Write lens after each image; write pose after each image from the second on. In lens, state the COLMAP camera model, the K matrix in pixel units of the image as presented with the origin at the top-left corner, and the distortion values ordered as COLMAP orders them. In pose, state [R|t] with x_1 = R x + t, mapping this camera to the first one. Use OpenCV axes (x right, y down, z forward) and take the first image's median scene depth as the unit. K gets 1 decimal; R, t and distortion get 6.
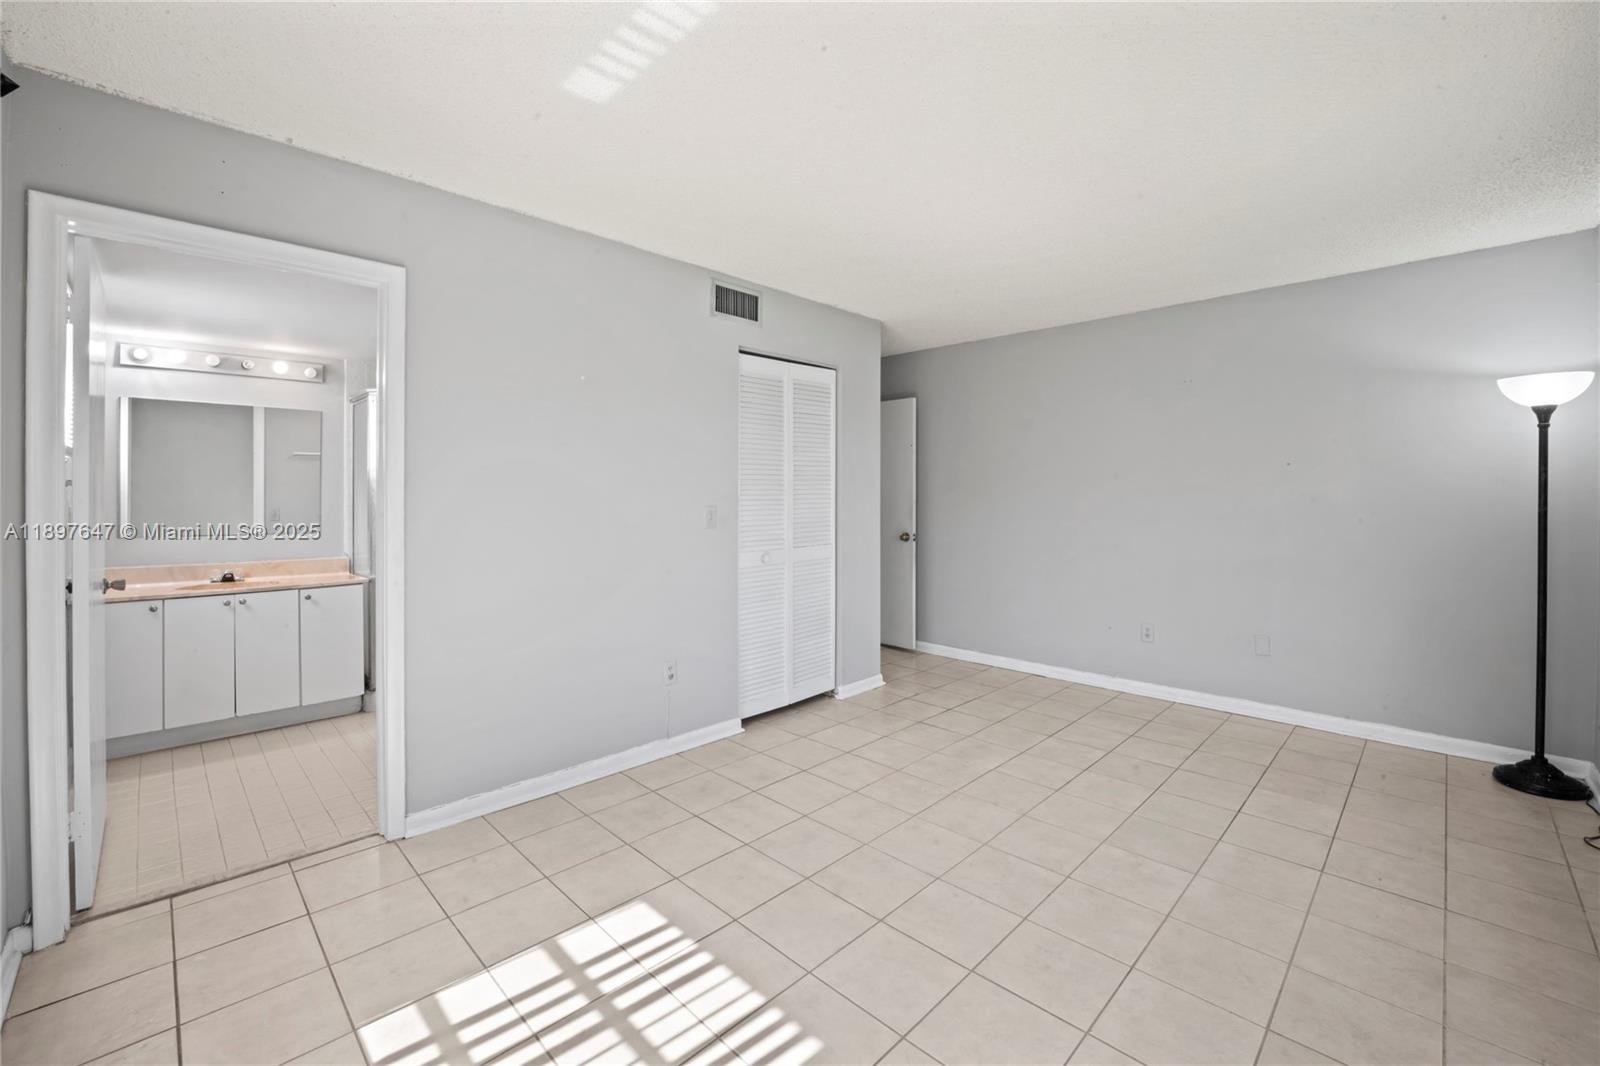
lens RADIAL K [[722.6, 0, 797.6], [0, 722.6, 501.4], [0, 0, 1]] dist [-0.001358, -0.000381]
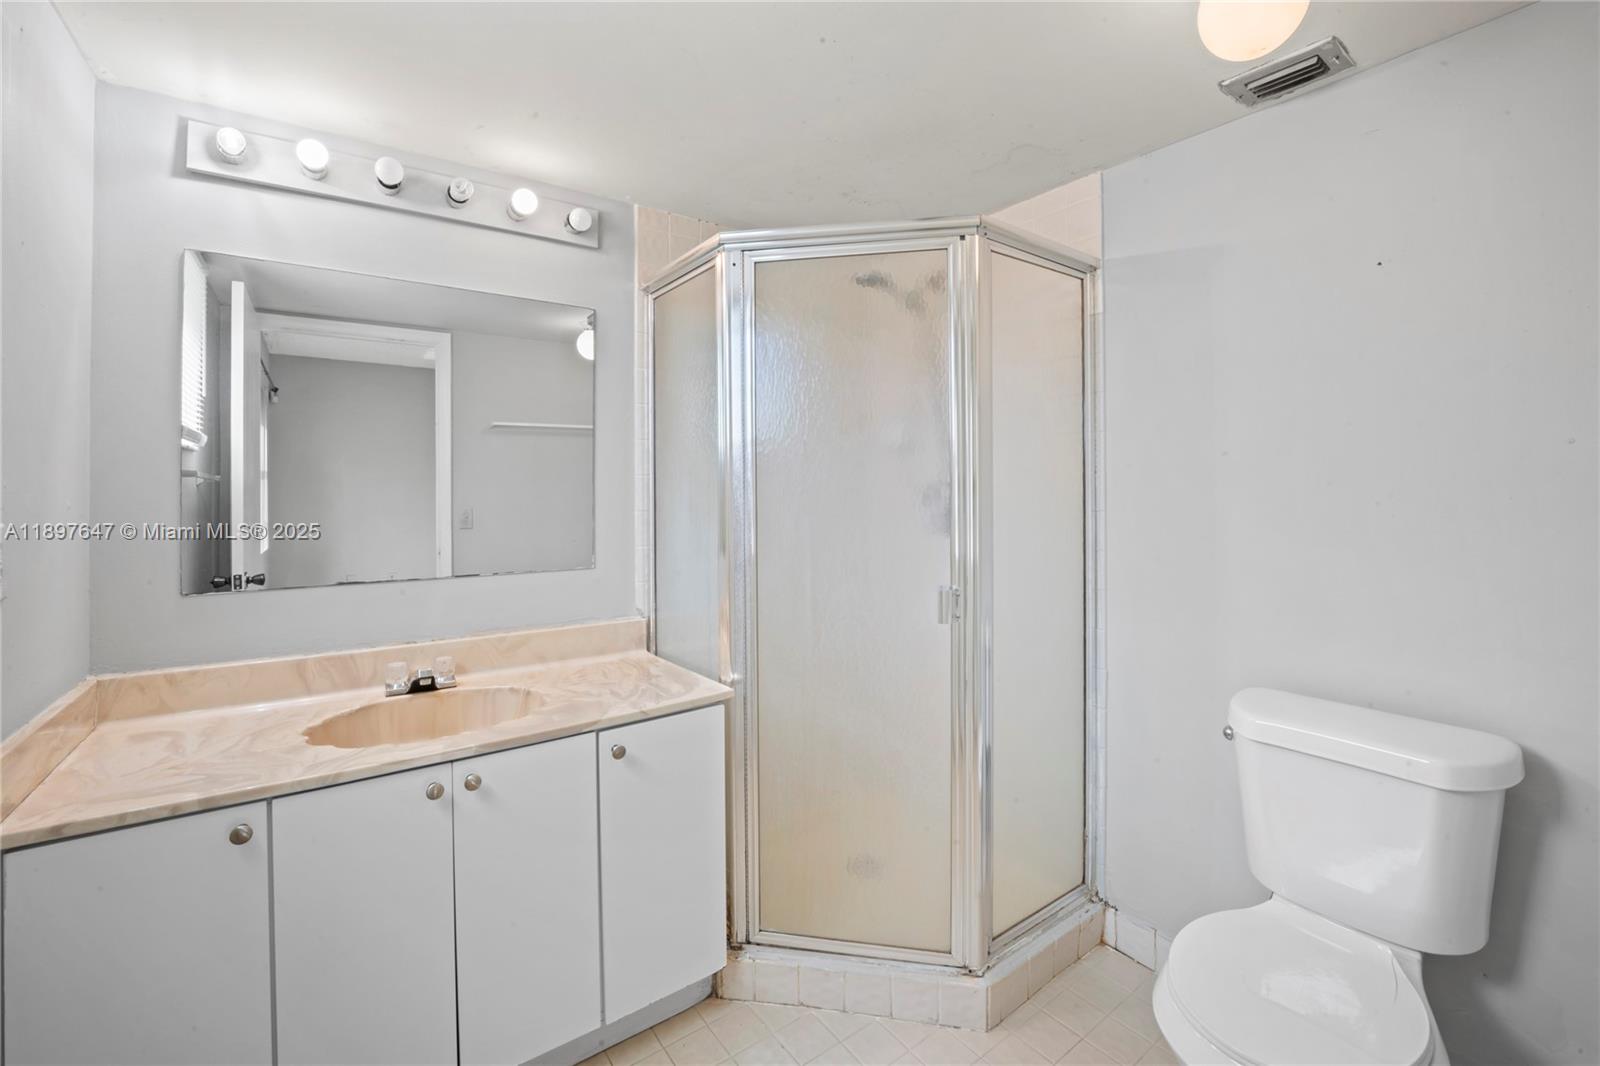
lens RADIAL K [[675.5, 0, 798.1], [0, 675.5, 499.6], [0, 0, 1]] dist [-0.027336, 0.000024]
pose [[0.994024, -0.000777, -0.109163, -0.529749], [0.001828, 0.999953, 0.009532, -0.005466], [0.109150, -0.009675, 0.993978, 0.637946]]
